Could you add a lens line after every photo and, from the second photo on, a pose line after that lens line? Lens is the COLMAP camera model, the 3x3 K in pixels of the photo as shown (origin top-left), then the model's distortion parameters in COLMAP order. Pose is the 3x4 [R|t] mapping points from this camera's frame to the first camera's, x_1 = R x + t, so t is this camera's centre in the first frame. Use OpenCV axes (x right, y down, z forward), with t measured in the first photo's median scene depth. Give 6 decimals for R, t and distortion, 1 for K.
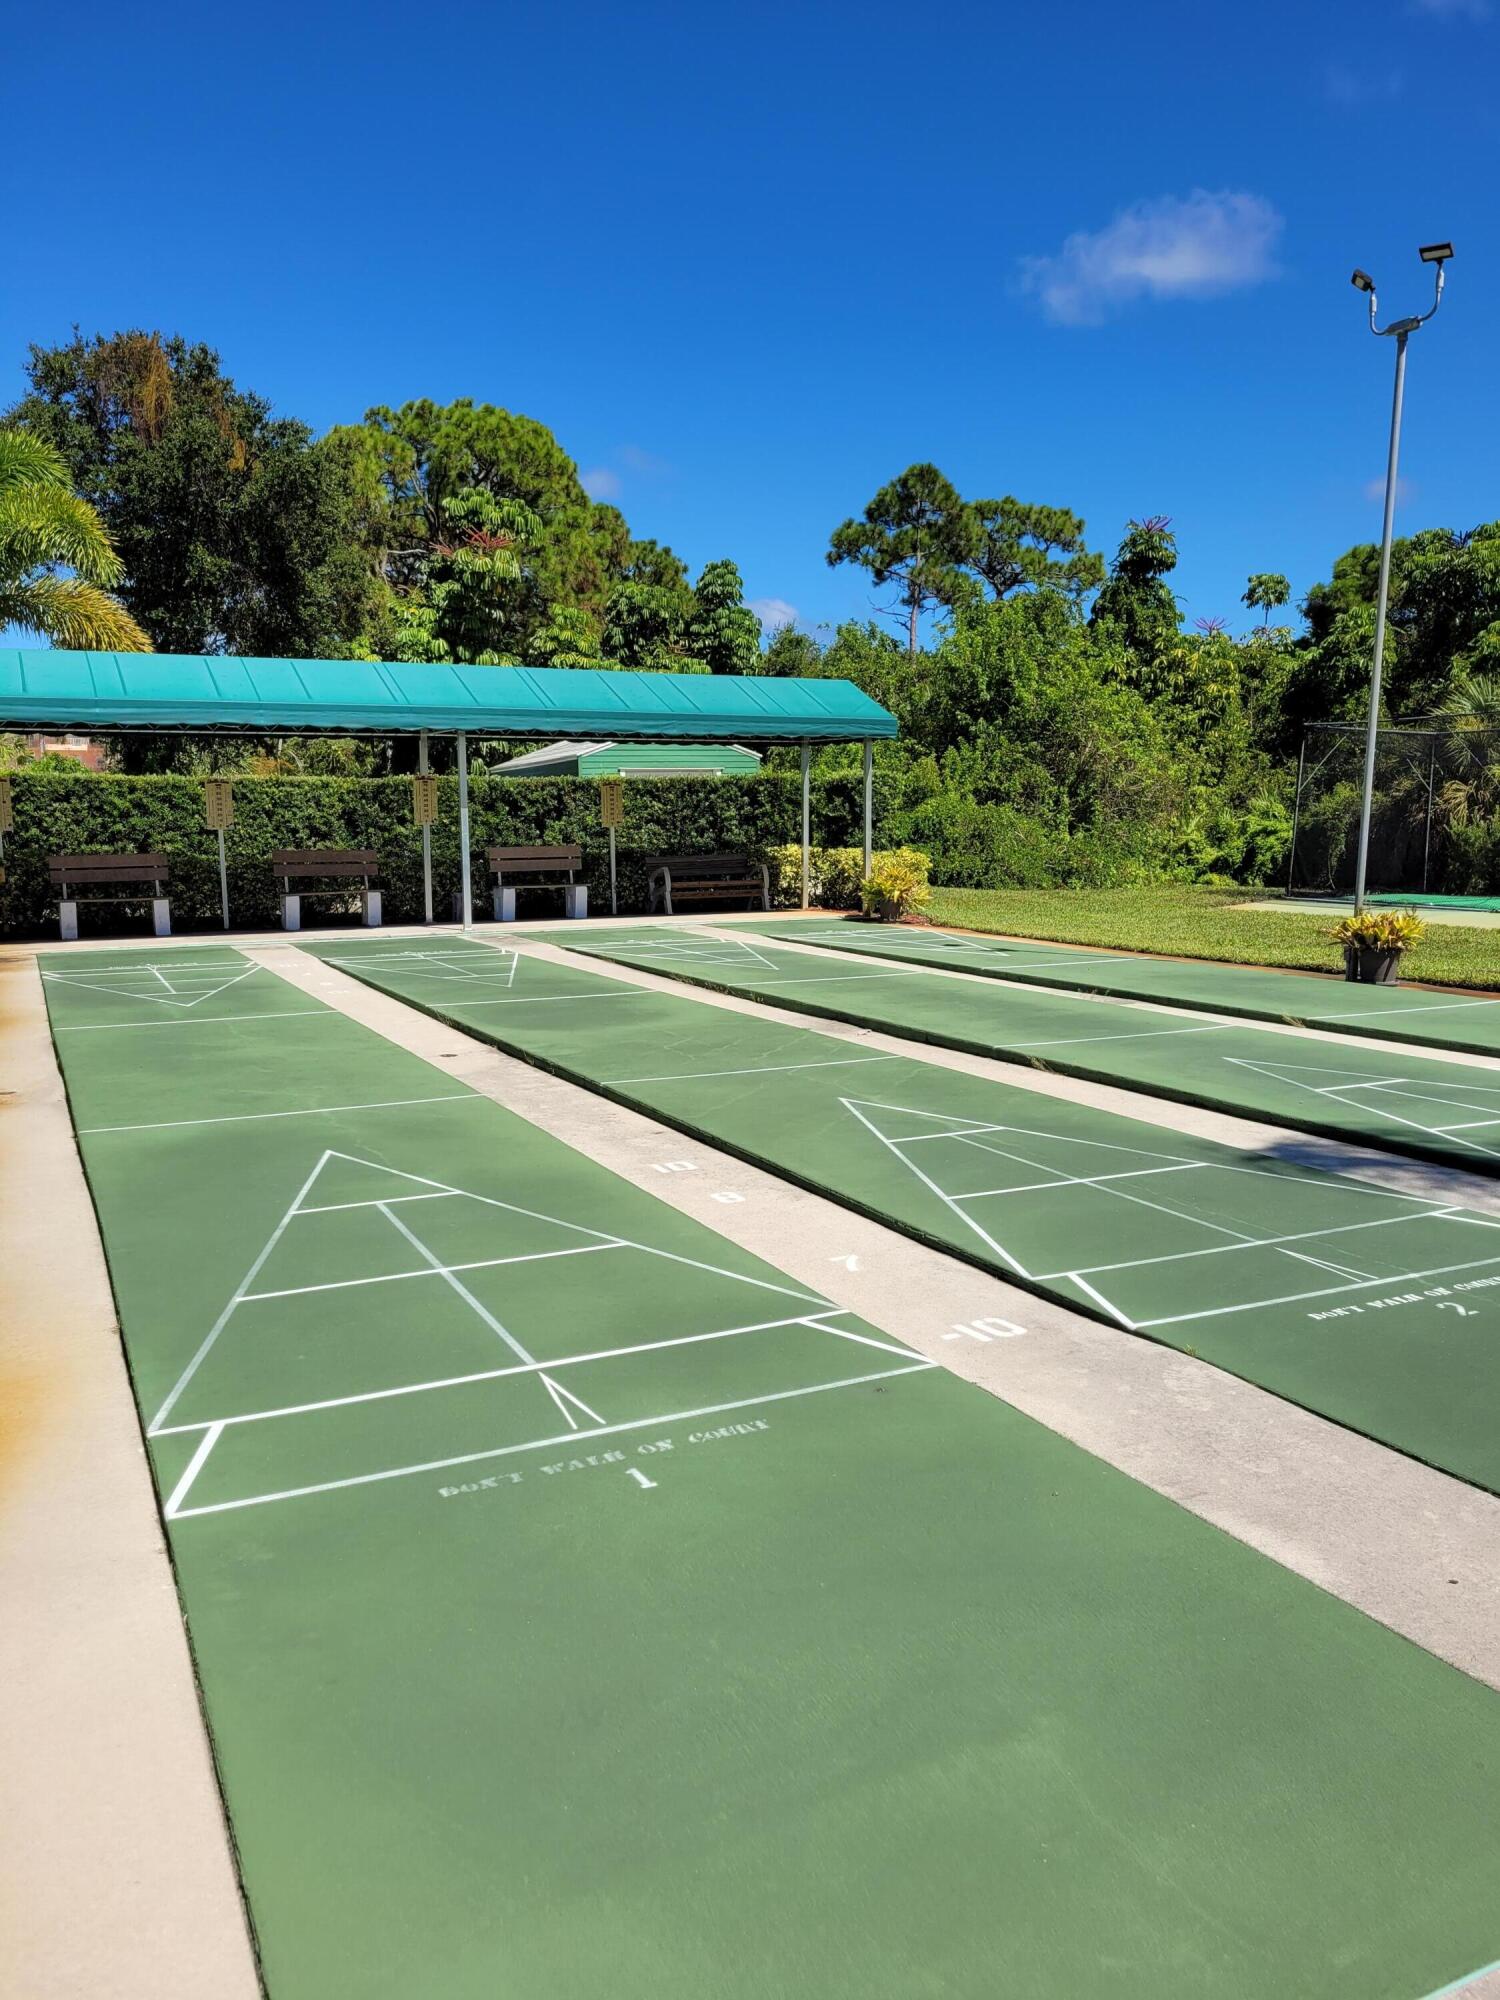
lens RADIAL K [[1492.0, 0, 760.2], [0, 1492.0, 999.8], [0, 0, 1]] dist [0.073200, -0.067852]
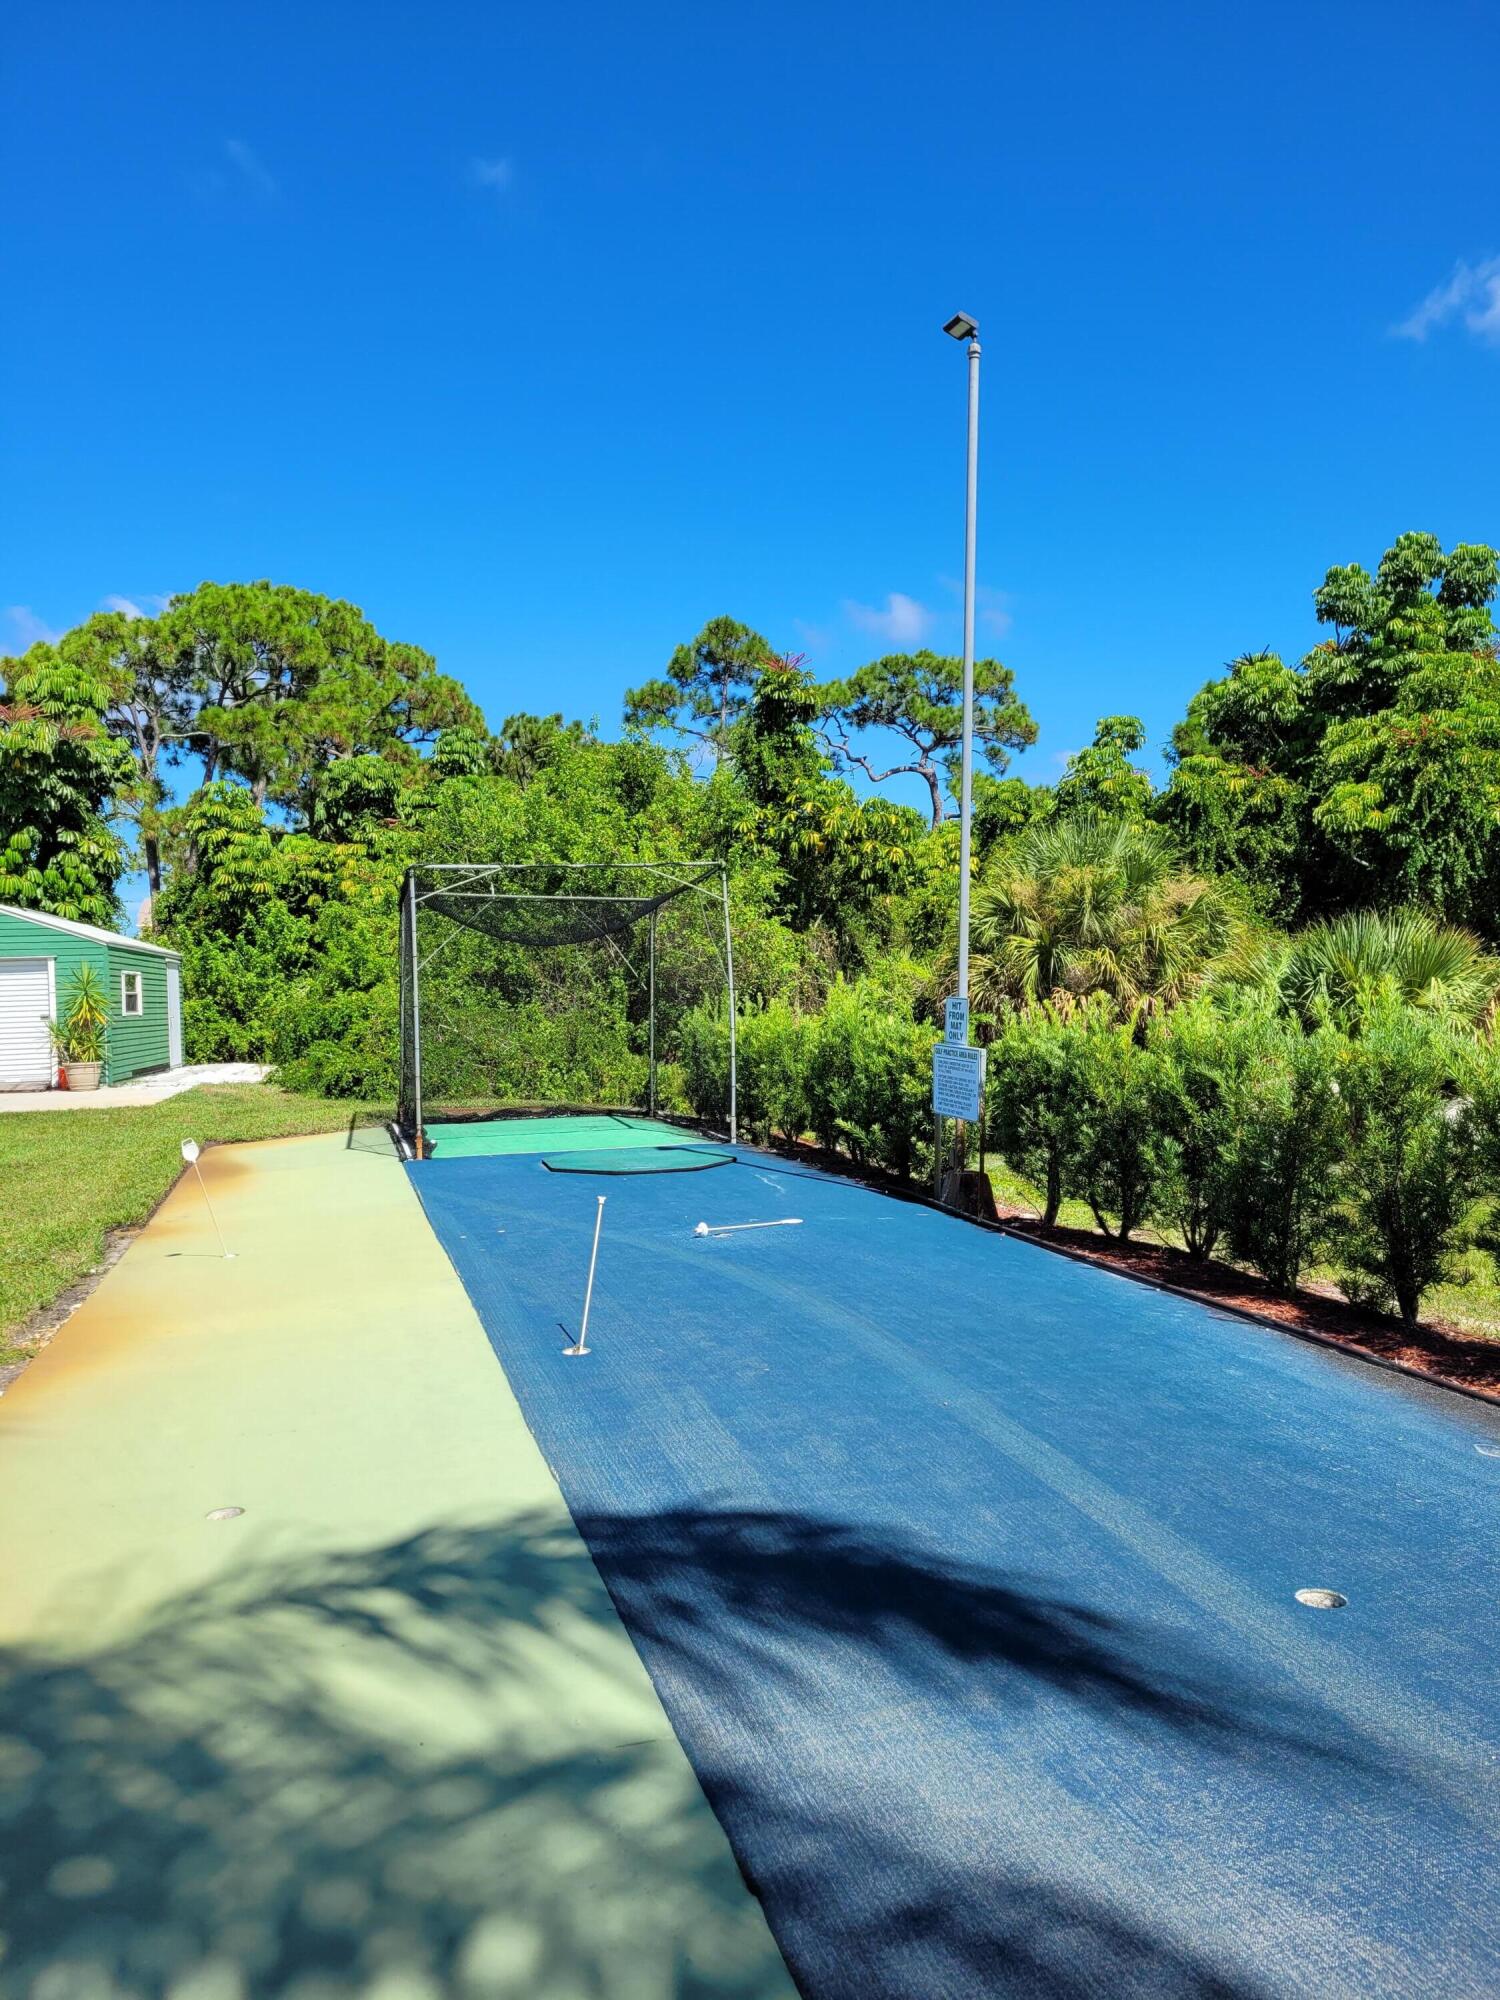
lens RADIAL K [[1492.0, 0, 760.2], [0, 1492.0, 999.8], [0, 0, 1]] dist [0.073200, -0.067852]
pose [[0.983077, -0.014919, -0.182587, 0.391664], [-0.005961, 0.993546, -0.113277, -0.027136], [0.183098, 0.112448, 0.976642, 0.182940]]
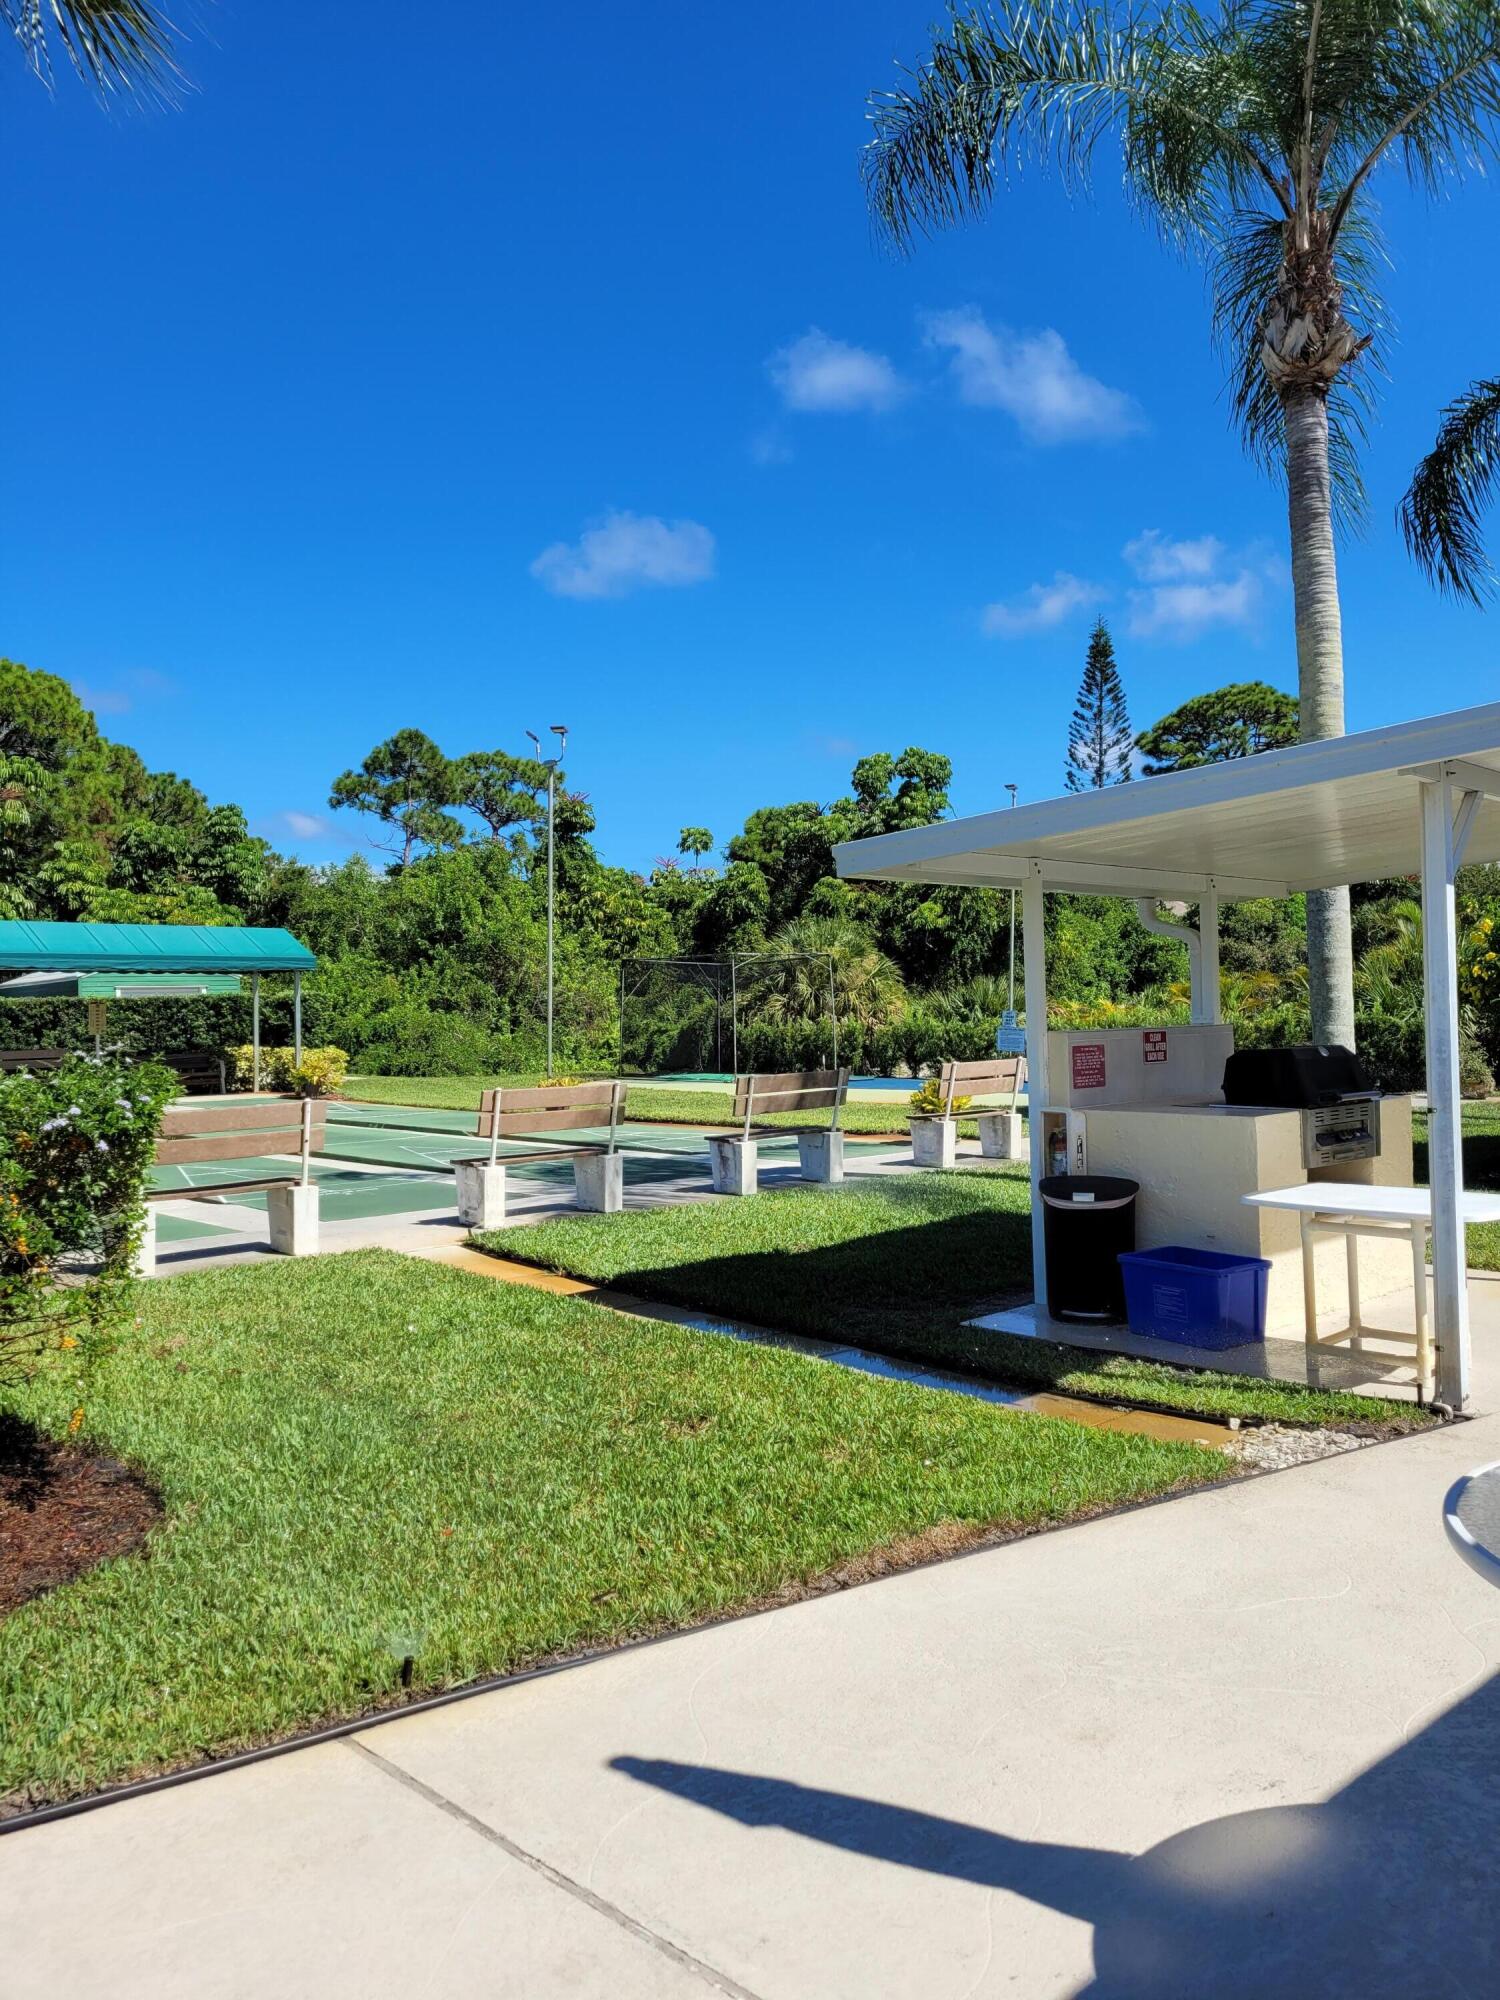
lens RADIAL K [[1492.0, 0, 760.2], [0, 1492.0, 999.8], [0, 0, 1]] dist [0.073200, -0.067852]
pose [[0.959119, -0.006908, 0.282919, 0.046562], [0.044484, 0.990955, -0.126609, 0.026985], [-0.279485, 0.134019, 0.950751, -0.240877]]
